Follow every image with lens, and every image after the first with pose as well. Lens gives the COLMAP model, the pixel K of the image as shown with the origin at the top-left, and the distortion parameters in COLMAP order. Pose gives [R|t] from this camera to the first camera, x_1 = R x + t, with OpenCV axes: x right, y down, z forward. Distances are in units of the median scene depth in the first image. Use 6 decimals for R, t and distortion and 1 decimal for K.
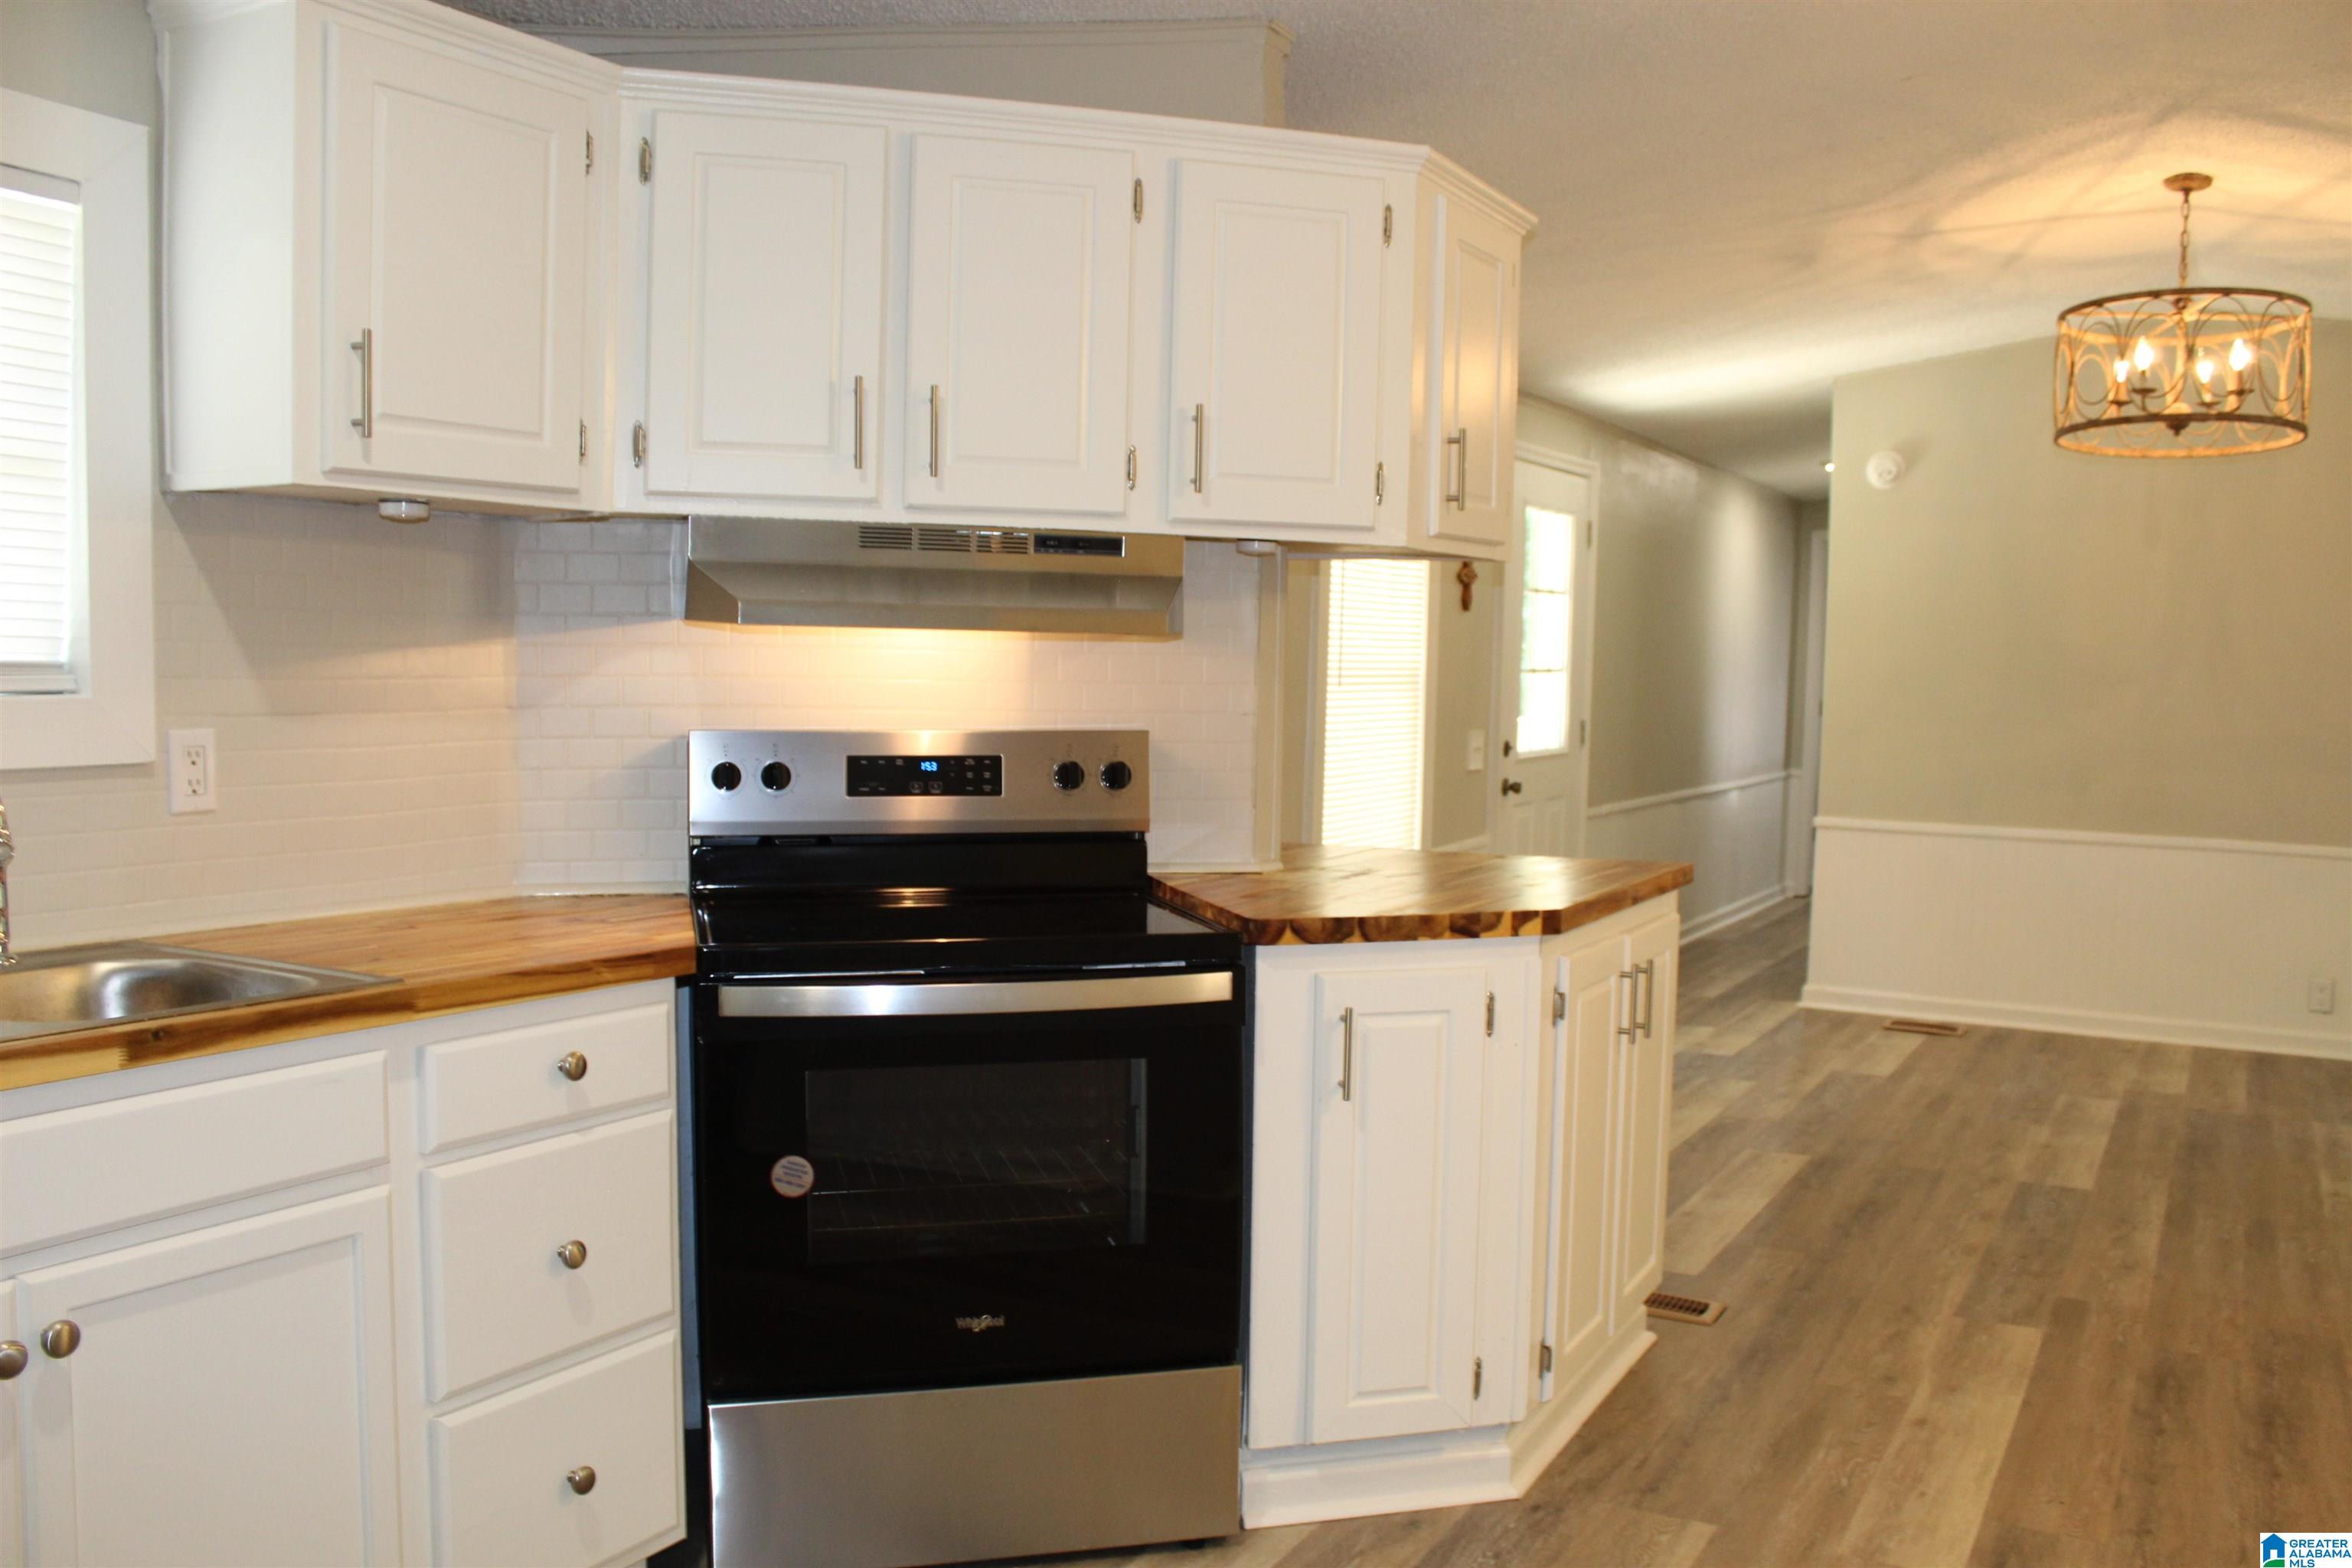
lens RADIAL K [[1975.2, 0, 1183.2], [0, 1975.2, 782.6], [0, 0, 1]] dist [-0.170729, 0.151955]
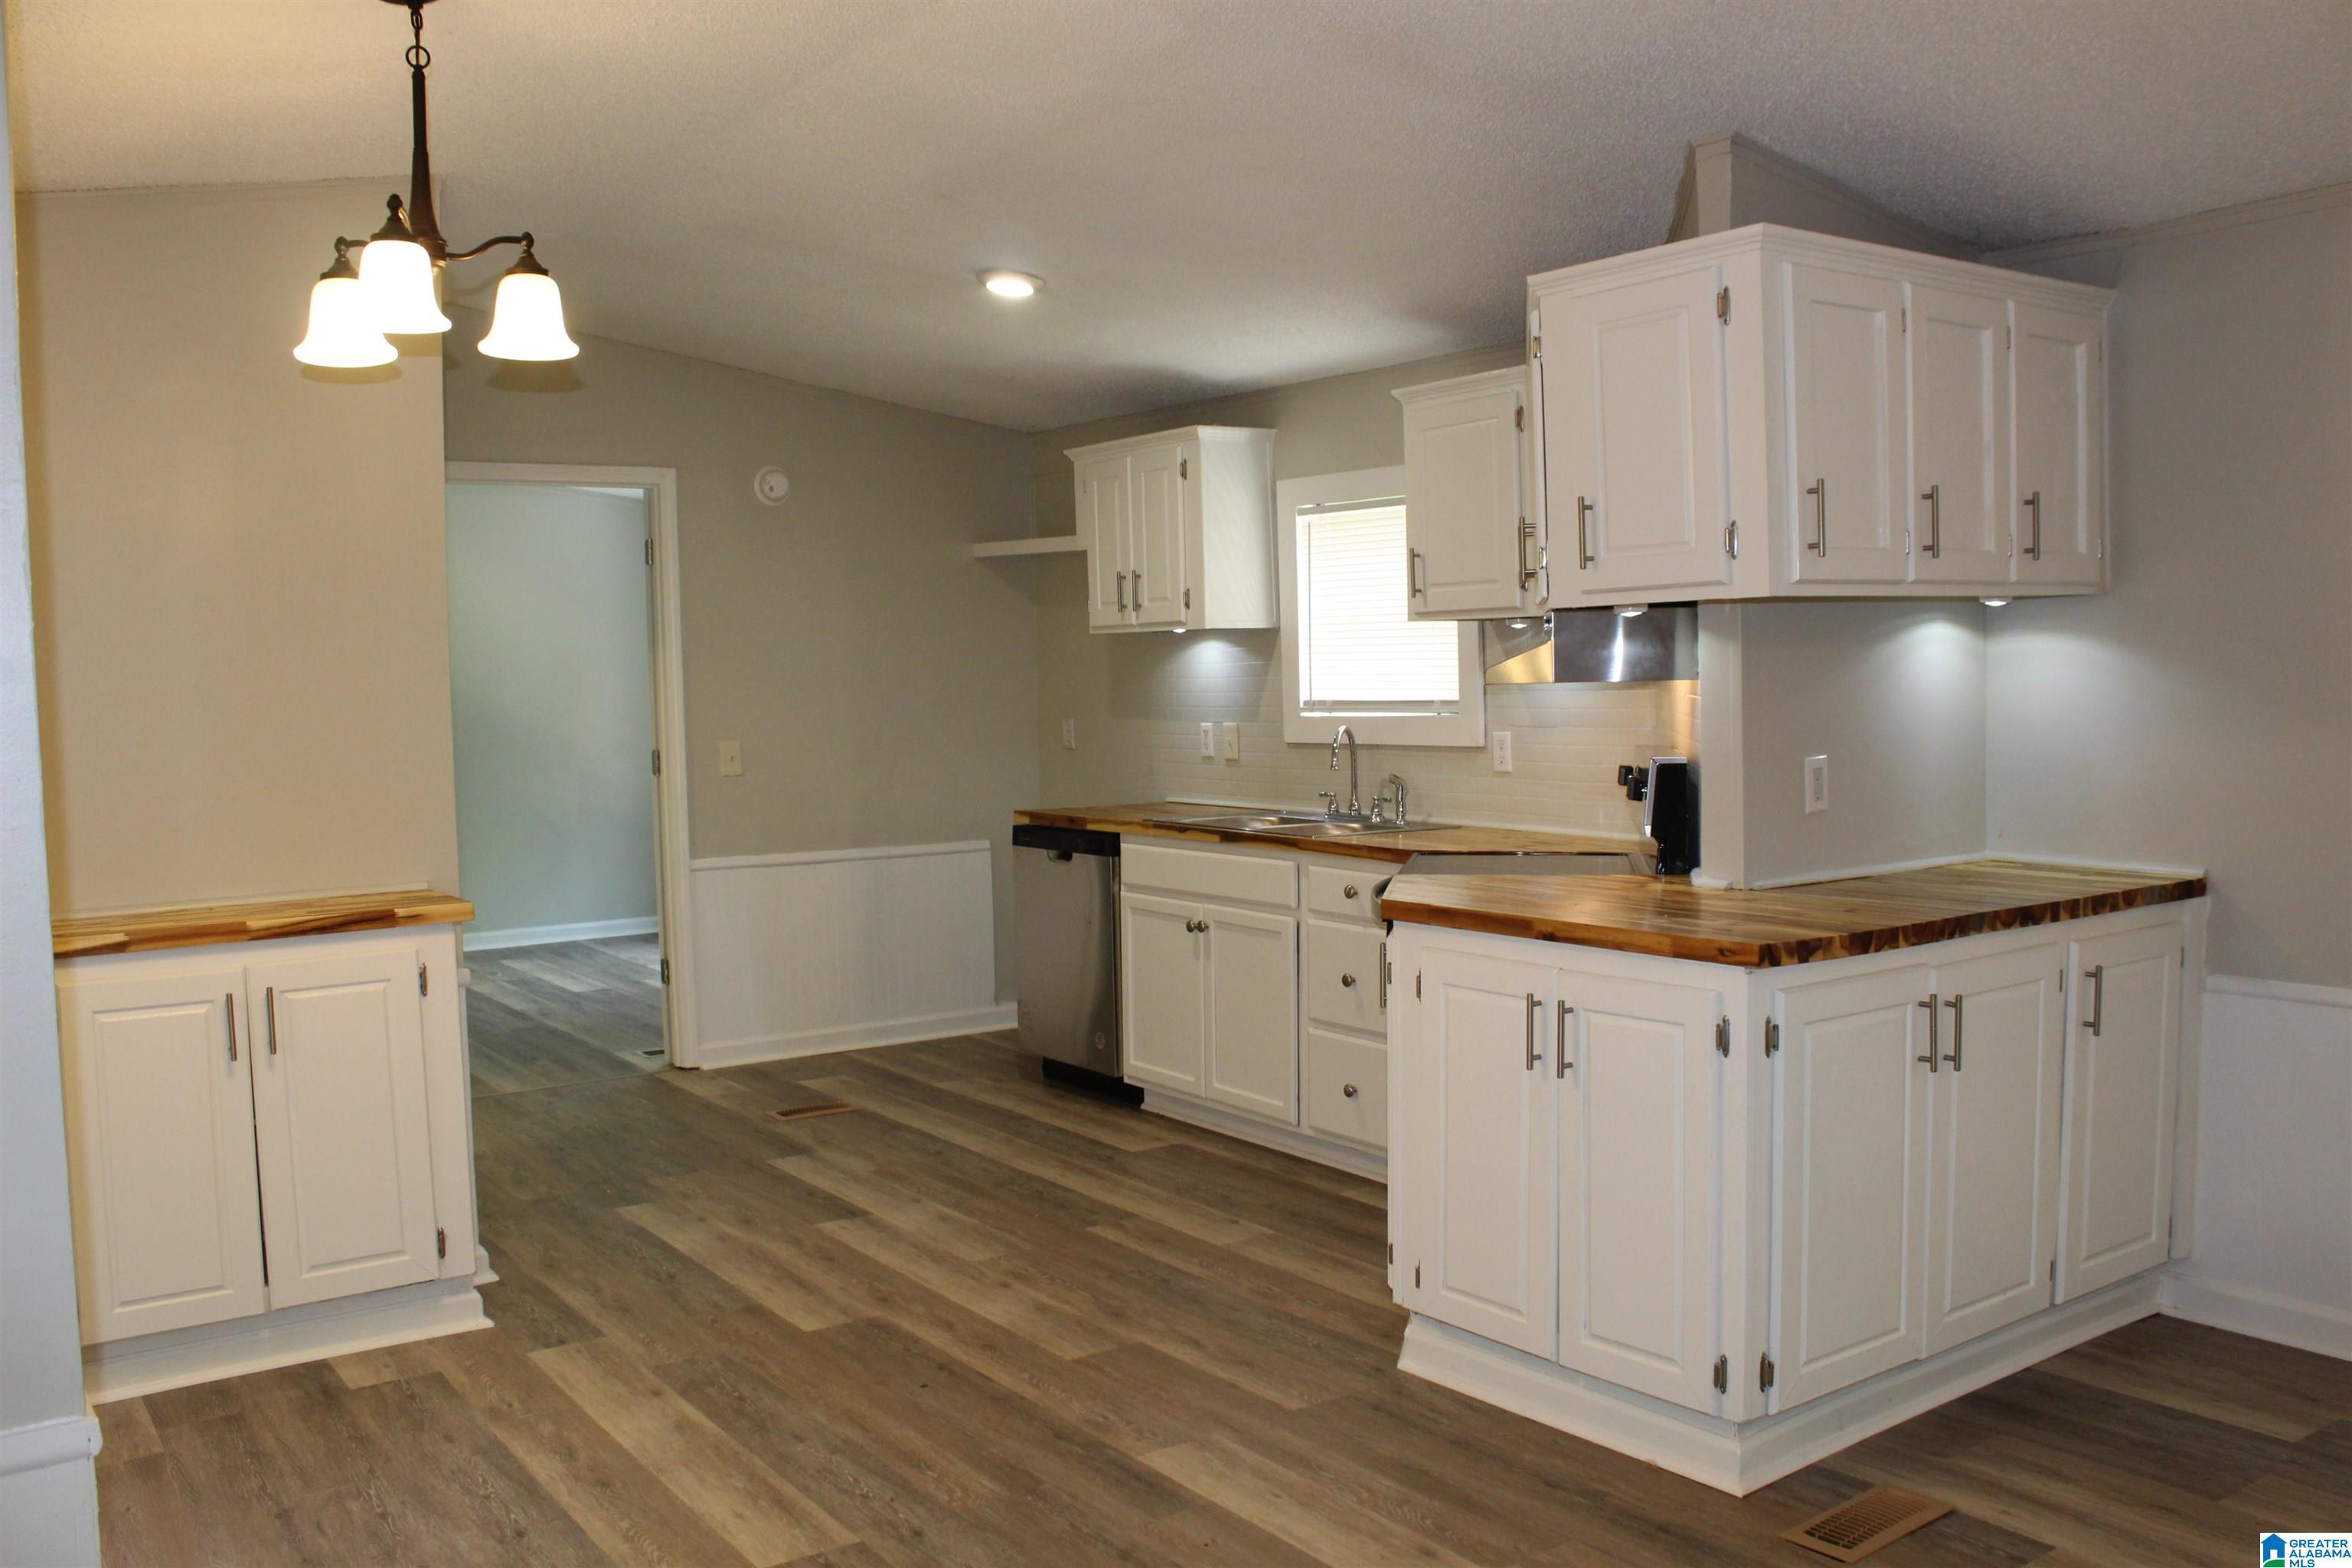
lens RADIAL K [[1975.2, 0, 1183.2], [0, 1975.2, 782.6], [0, 0, 1]] dist [-0.170729, 0.151955]
pose [[-0.426849, 0.042559, -0.903321, 0.869056], [-0.045600, 0.996608, 0.068501, -0.057654], [0.903173, 0.070431, -0.423460, 0.880325]]
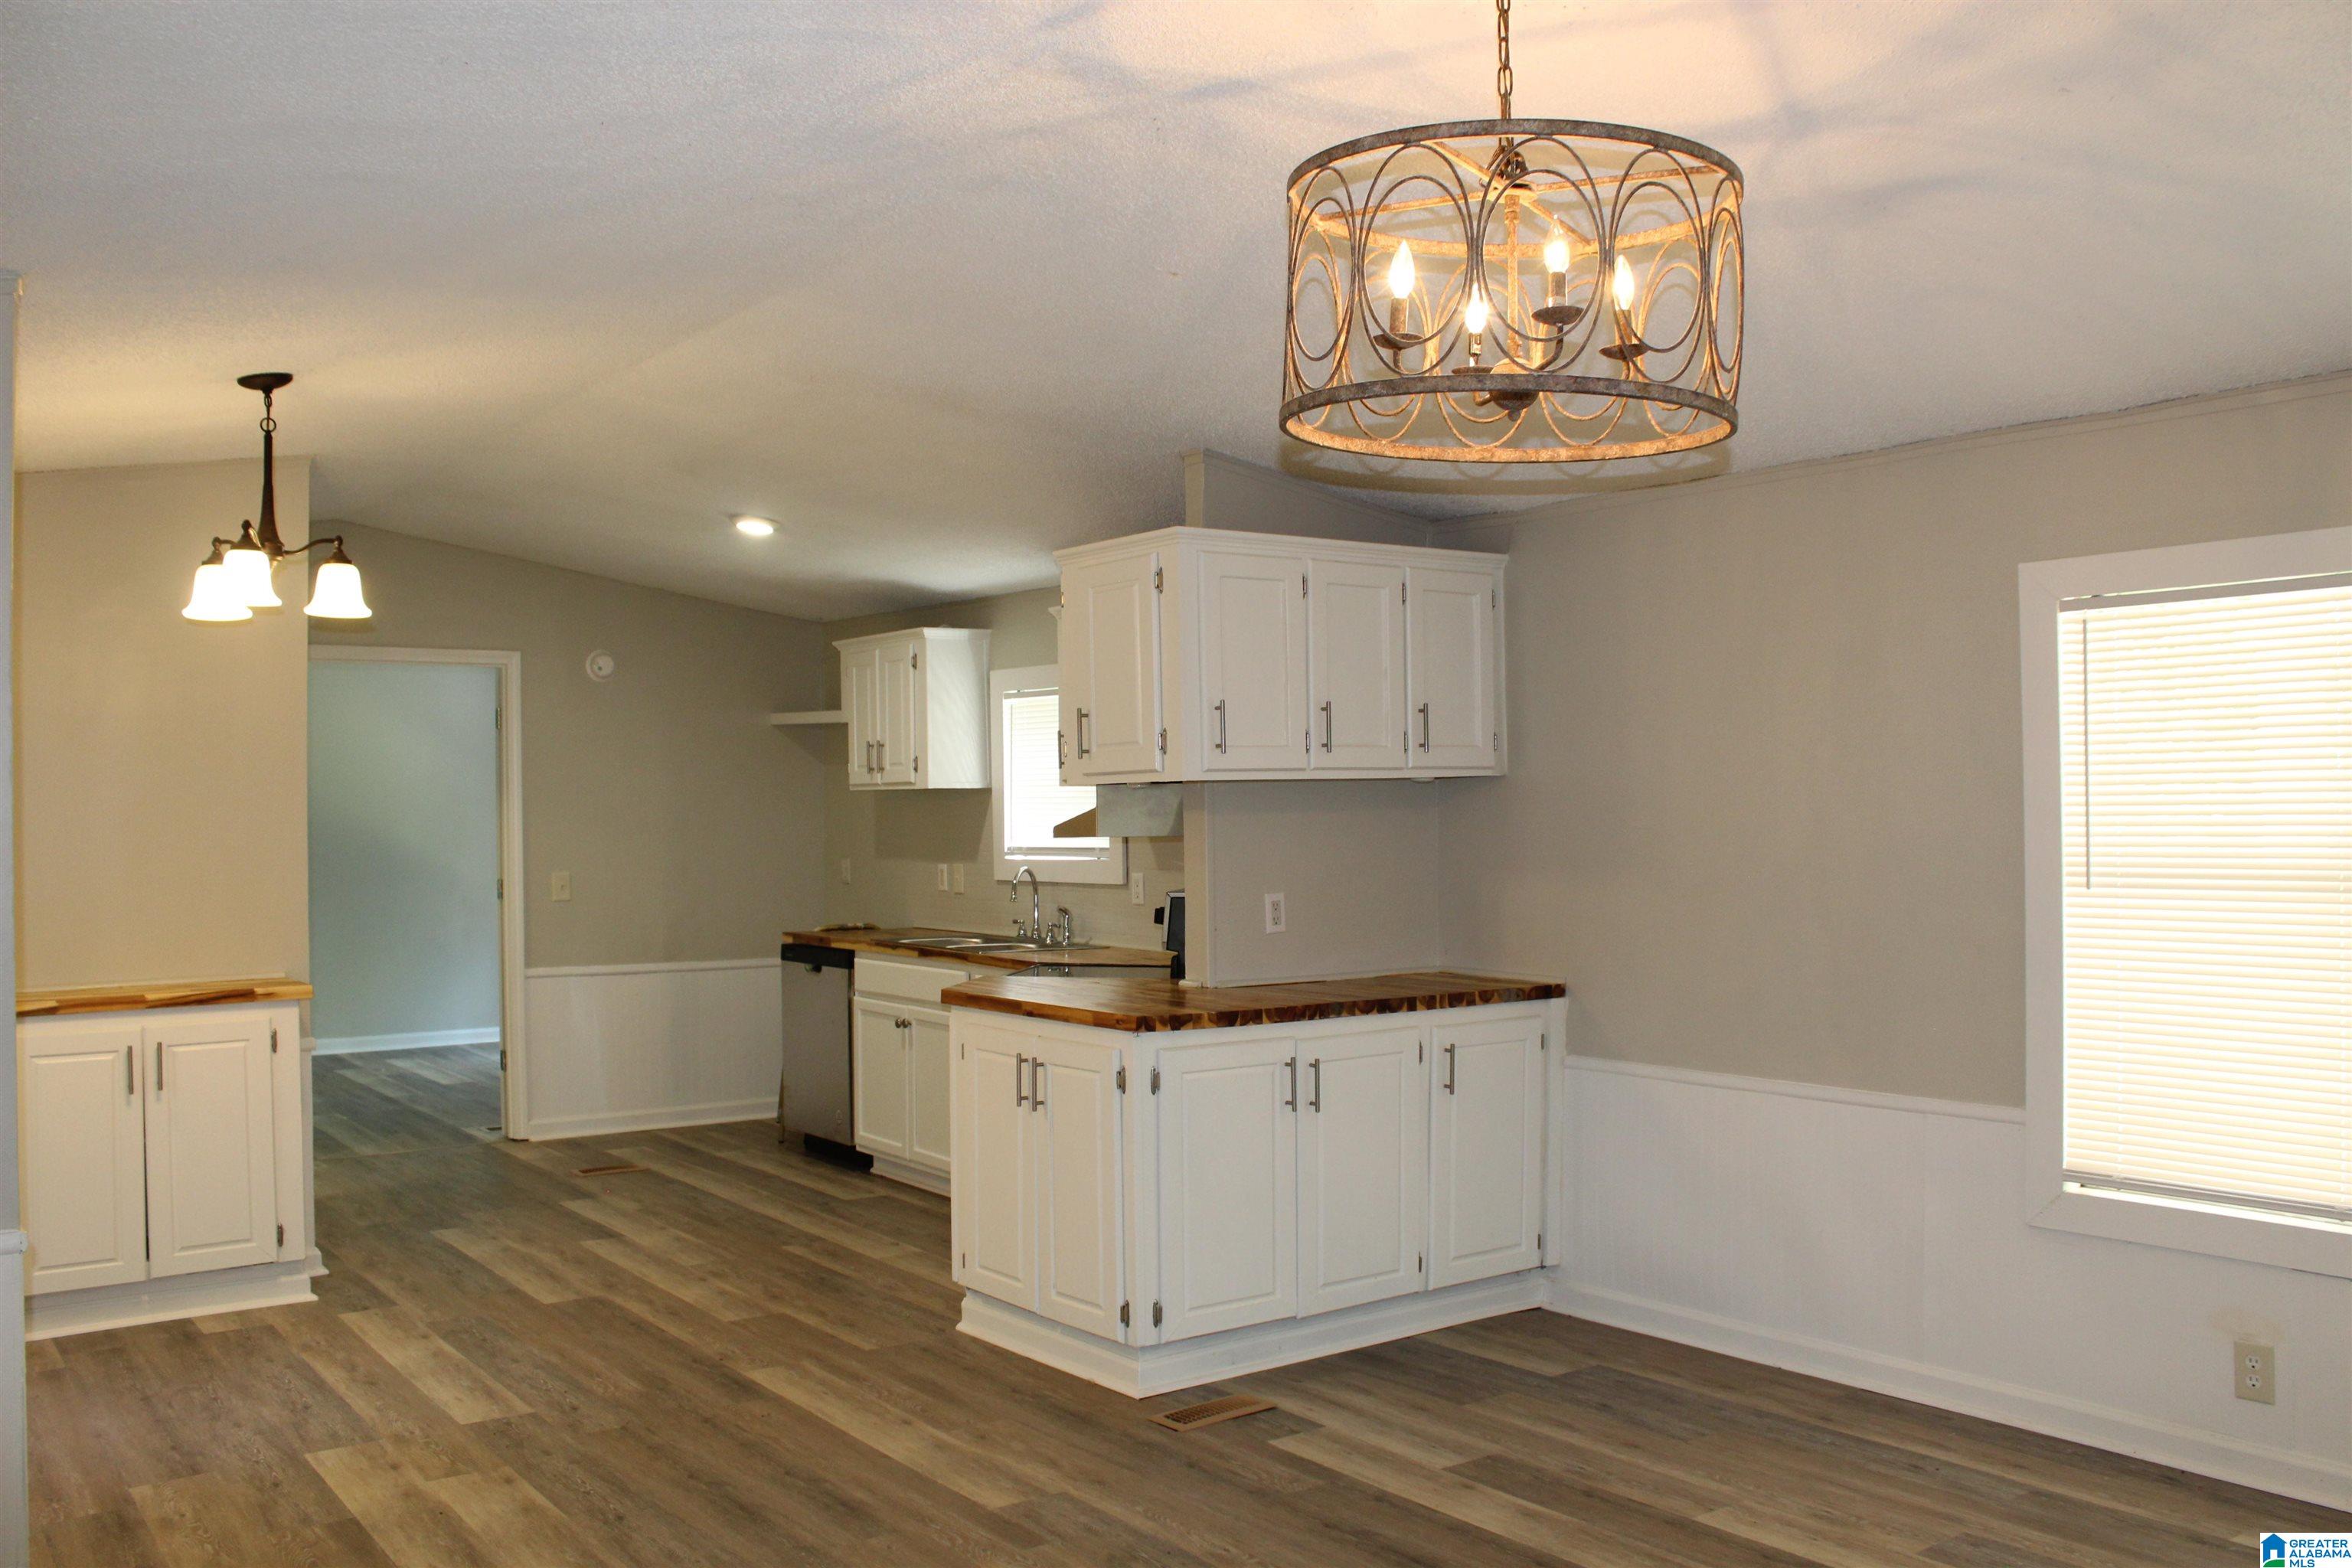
lens RADIAL K [[1975.2, 0, 1183.2], [0, 1975.2, 782.6], [0, 0, 1]] dist [-0.170729, 0.151955]
pose [[-0.405425, -0.025830, -0.913763, 1.092126], [-0.056807, 0.998381, -0.003017, -0.082547], [0.912361, 0.050686, -0.406236, 1.195226]]
